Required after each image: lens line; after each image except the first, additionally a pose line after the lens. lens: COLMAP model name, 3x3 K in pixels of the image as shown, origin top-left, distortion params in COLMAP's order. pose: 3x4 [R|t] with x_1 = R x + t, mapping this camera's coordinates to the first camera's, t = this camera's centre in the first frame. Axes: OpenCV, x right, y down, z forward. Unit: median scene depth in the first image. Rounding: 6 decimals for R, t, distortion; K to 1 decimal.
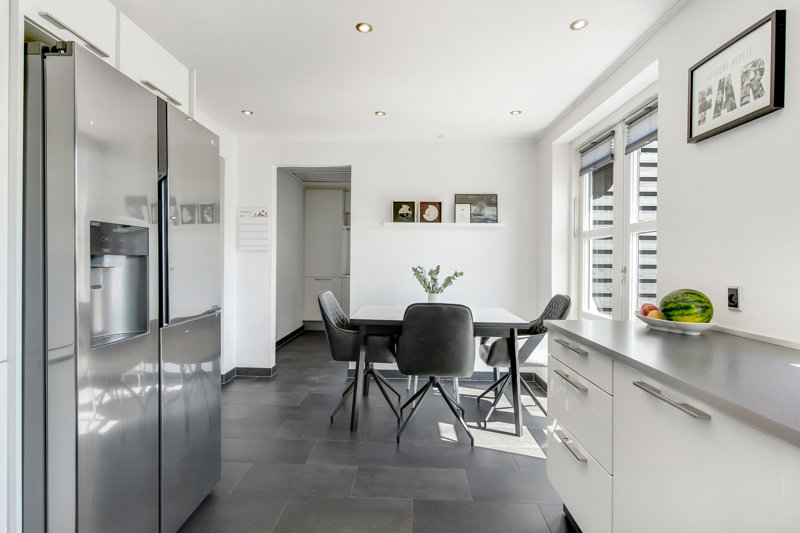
lens RADIAL K [[404.0, 0, 399.6], [0, 404.0, 262.8], [0, 0, 1]] dist [-0.005857, -0.000606]
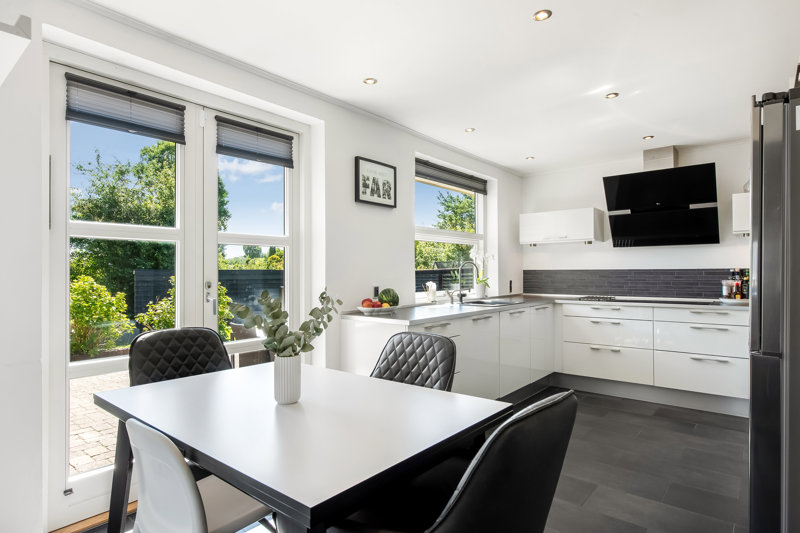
lens RADIAL K [[443.1, 0, 403.2], [0, 443.1, 271.0], [0, 0, 1]] dist [-0.001232, -0.001104]
pose [[-0.791201, -0.002252, 0.611552, -0.576695], [0.003758, 0.999956, 0.008543, -0.033826], [-0.611545, 0.009058, -0.791158, 2.542081]]
